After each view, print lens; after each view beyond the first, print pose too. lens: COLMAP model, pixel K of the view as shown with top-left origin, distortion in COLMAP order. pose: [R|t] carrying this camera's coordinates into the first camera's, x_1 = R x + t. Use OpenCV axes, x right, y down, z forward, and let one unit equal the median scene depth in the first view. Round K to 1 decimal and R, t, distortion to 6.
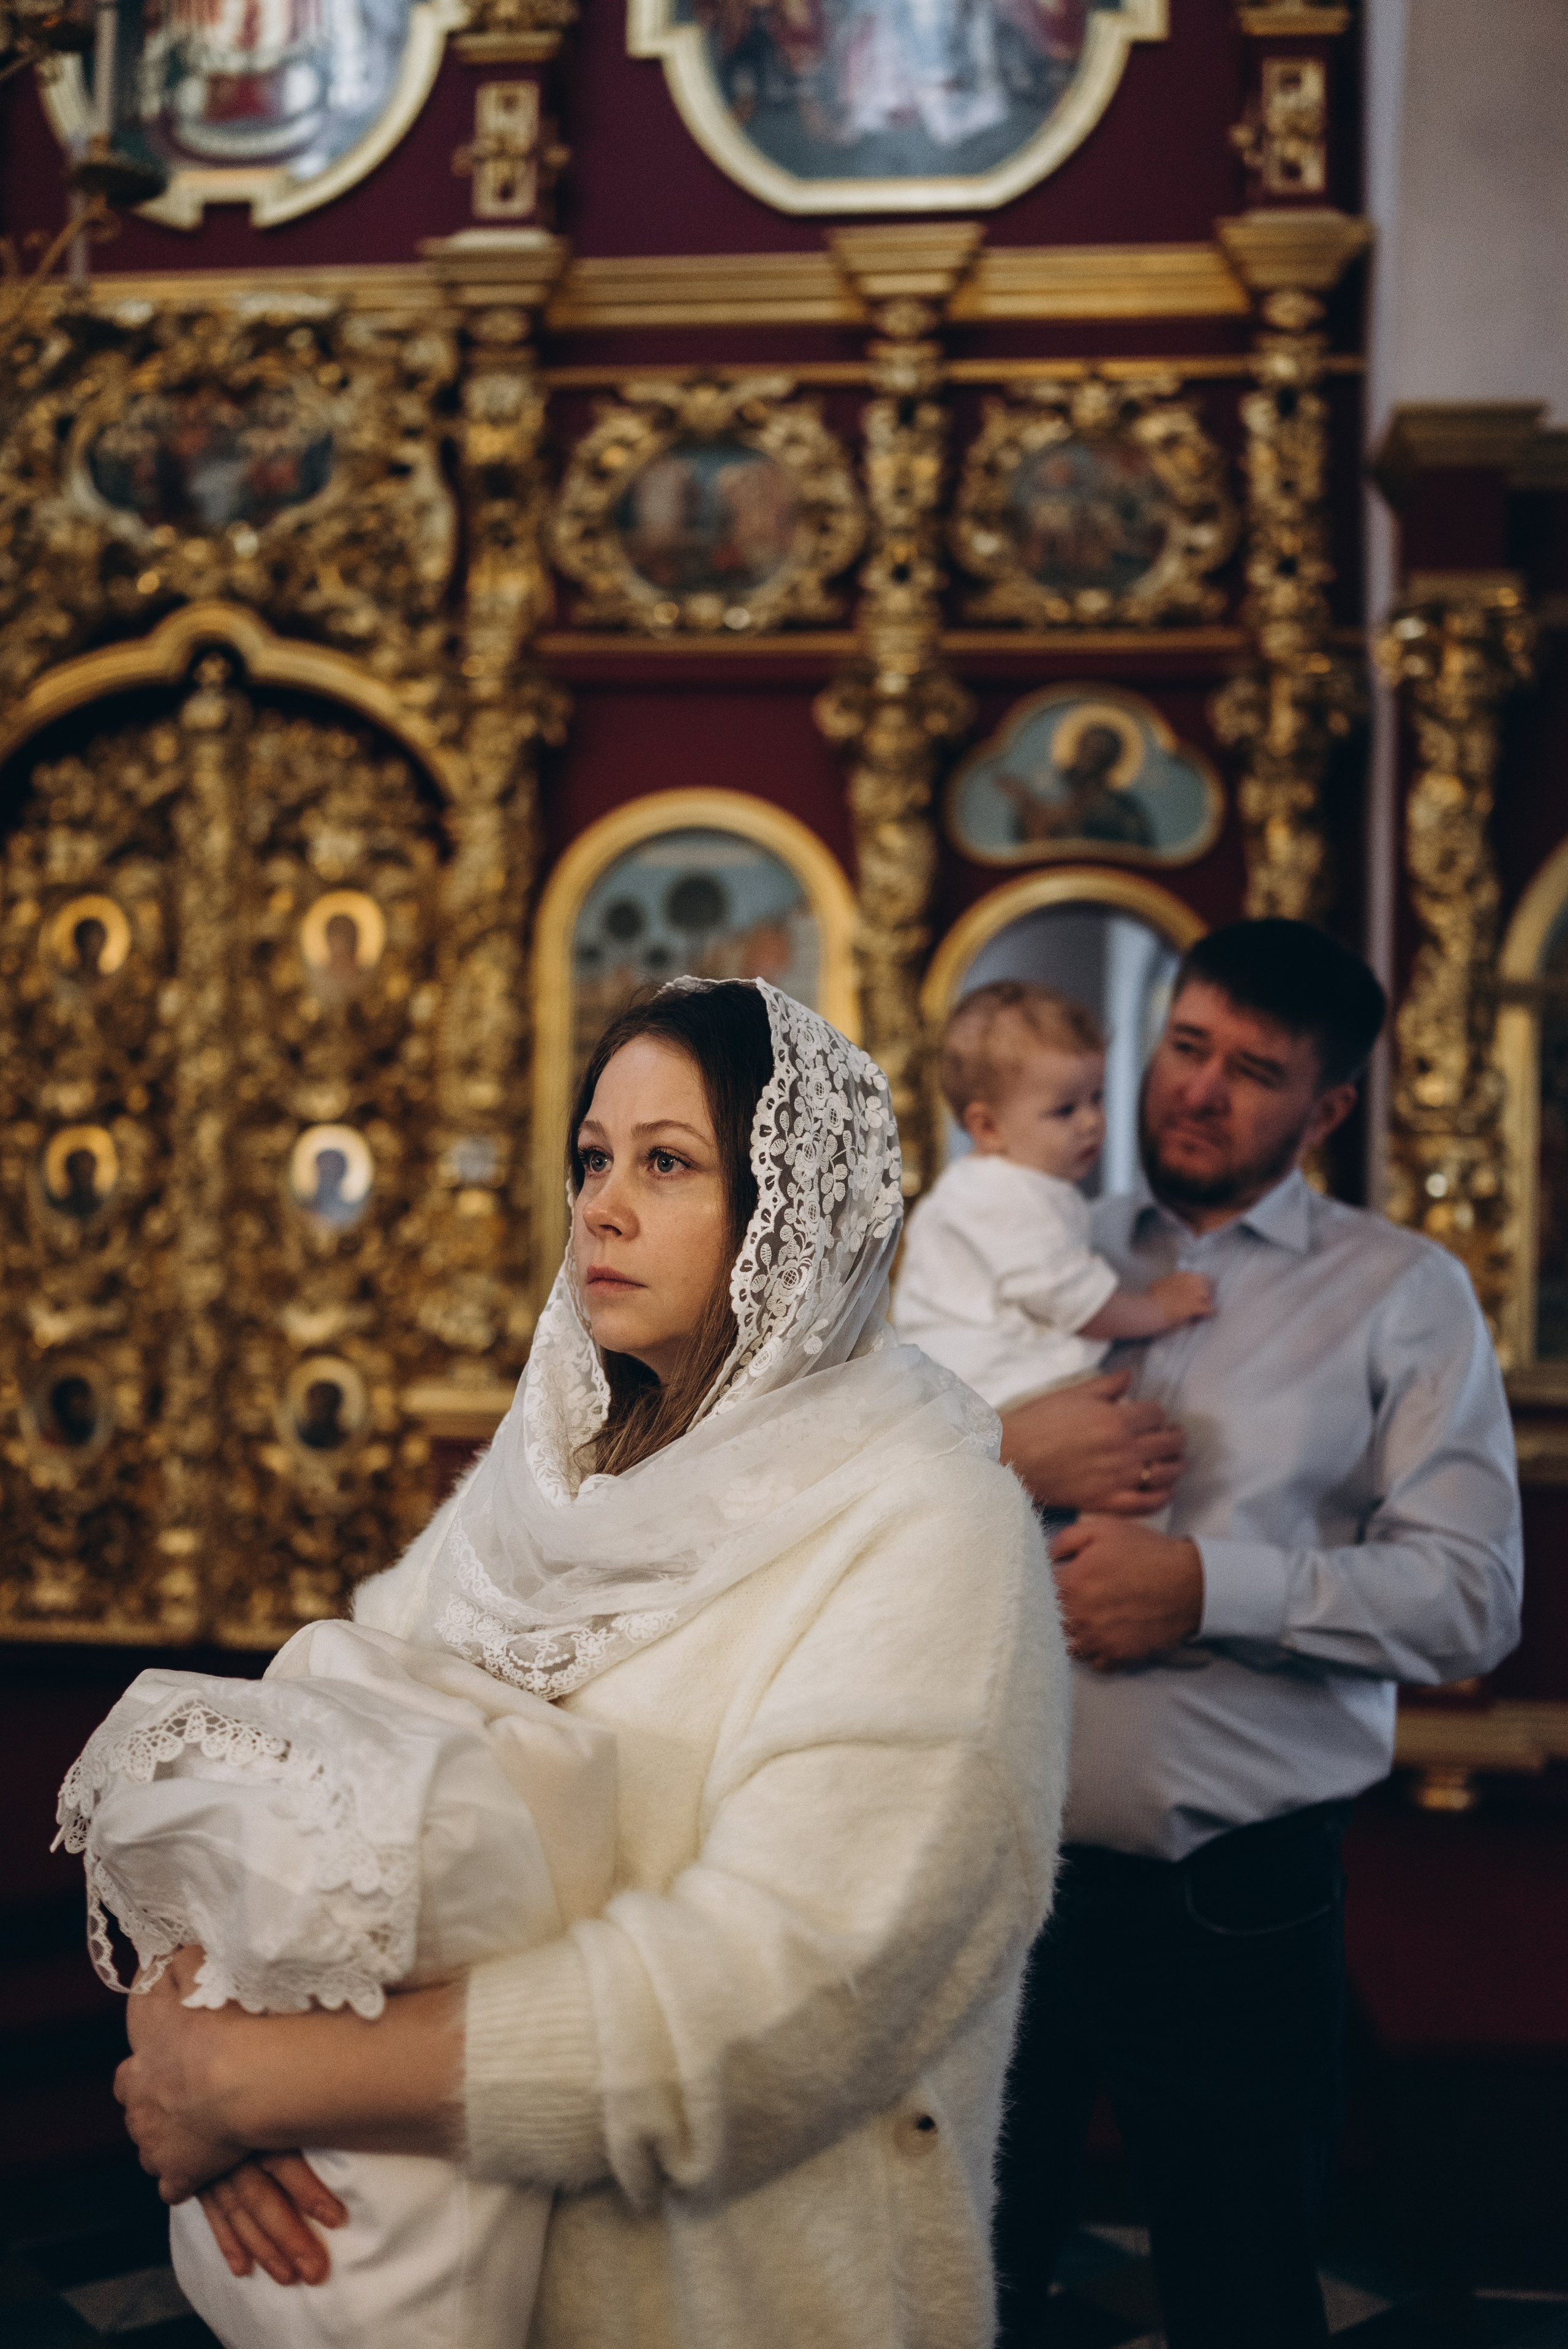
lens RADIAL K [[2214.1, 0, 784.0], [0, 2214.1, 1174.5], [0, 0, 1]] dist [0.121195, -0.272041]
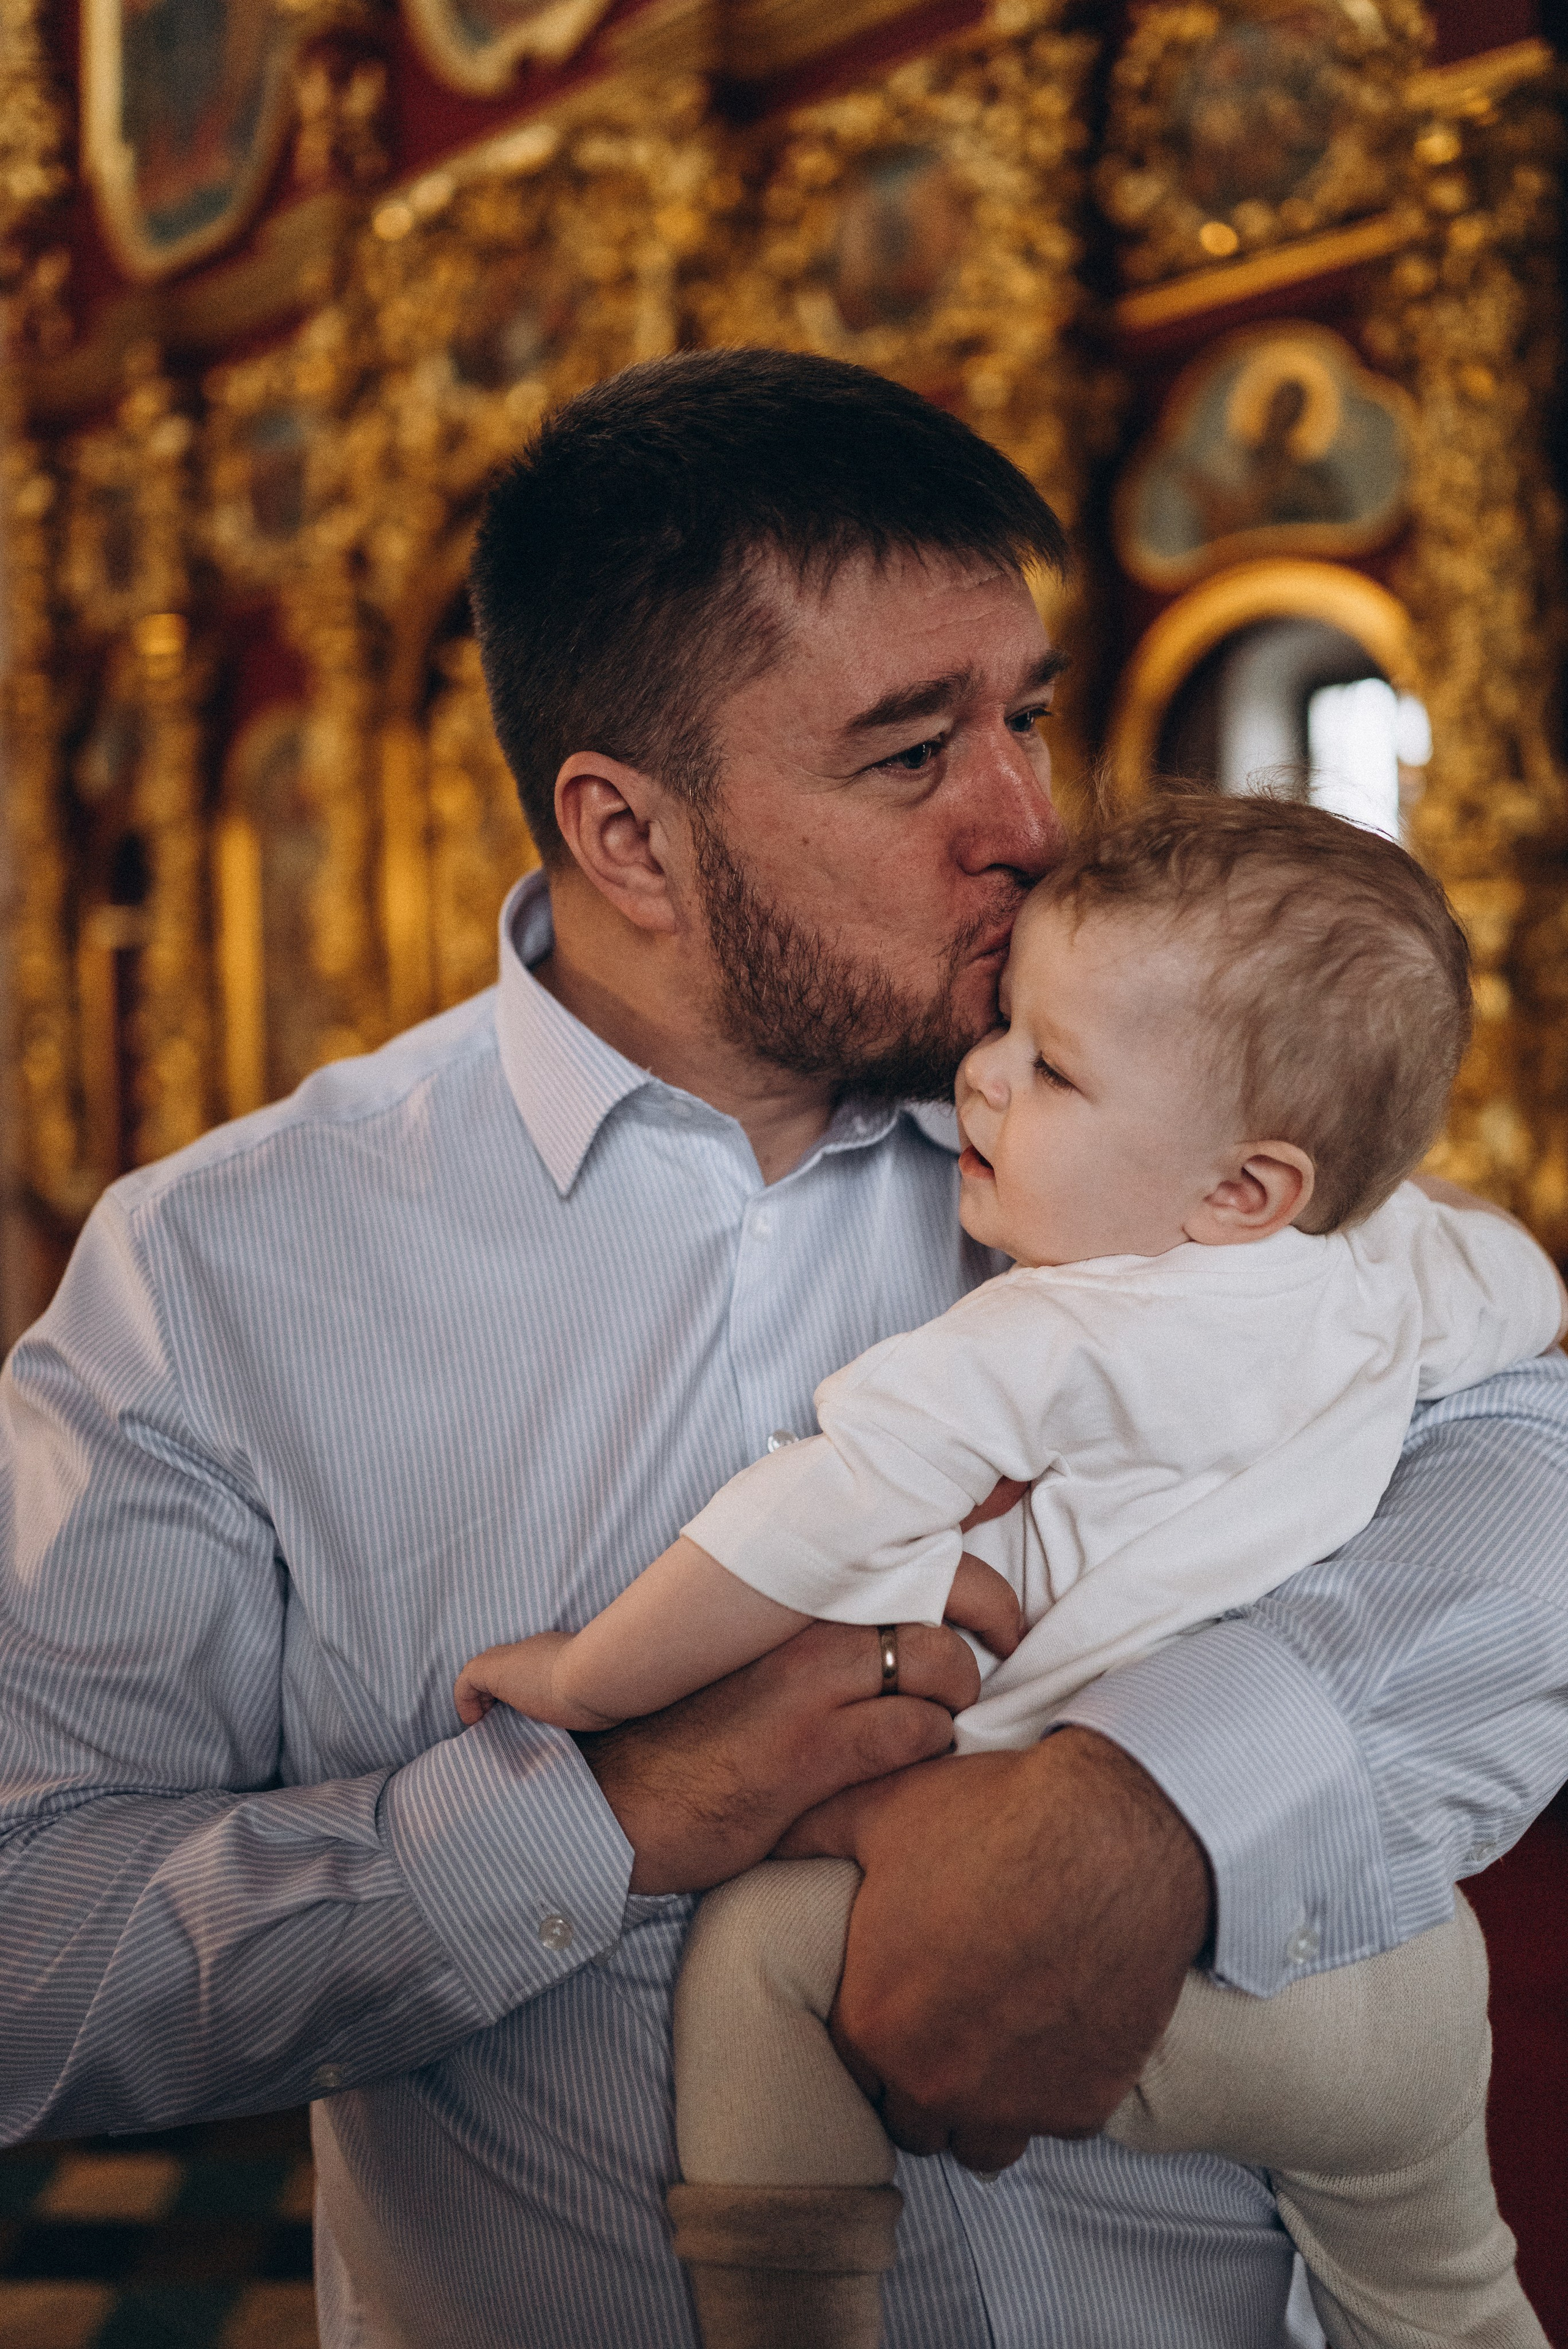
lens RADIAL K [[2206.2, 0, 784.0], [0, 2206.2, 1174.5], [0, 0, 1]] dist [0.057409, -0.133436]
pose [[0.773300, -0.007562, -0.633996, 0.495860], [0.064453, 0.995687, 0.066739, 0.013482], [0.630756, -0.092473, 0.770451, 0.262505]]
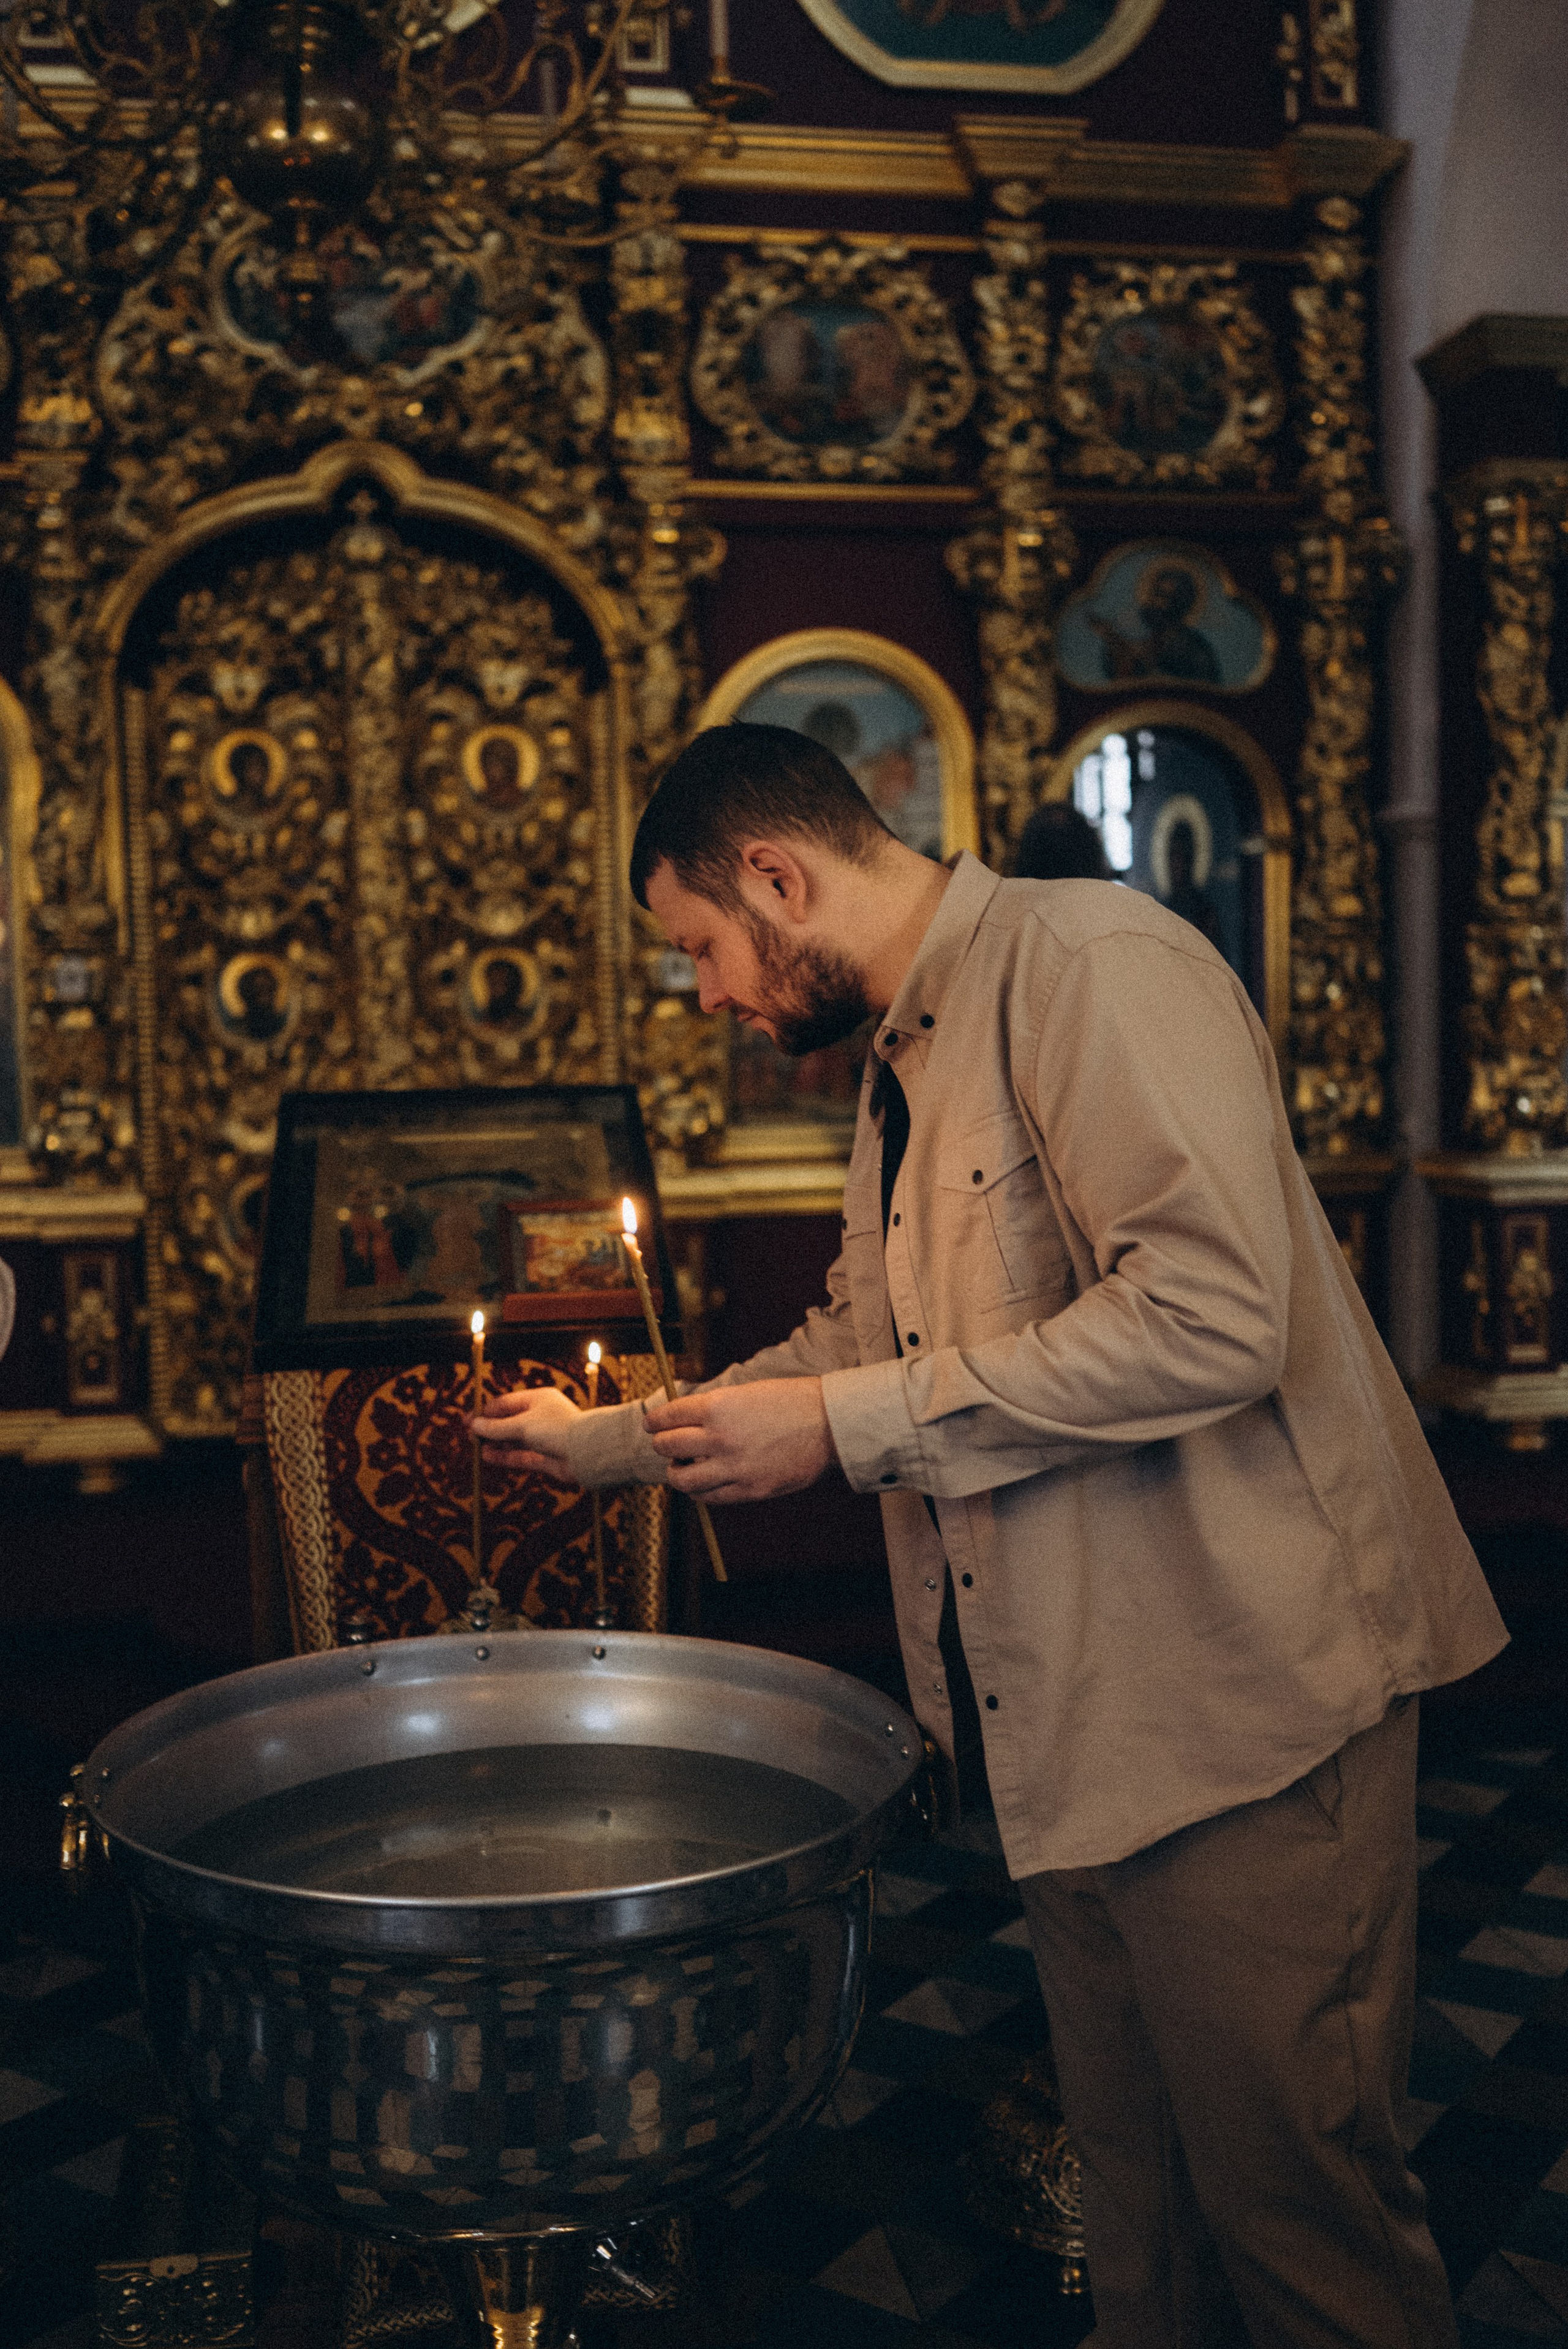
lens RADIAL K [[2214.1, 0, 784.0], [0, 2214.1, 1174.5], [0, 0, 1]] dist [0.121195, -0.272041]
pose [[0.964388, -0.049823, 0.259758, -0.360452], [0.031640, 0.996777, 0.073720, 0.014020], [-0.262593, -0.062876, 0.962856, -0.067799]]
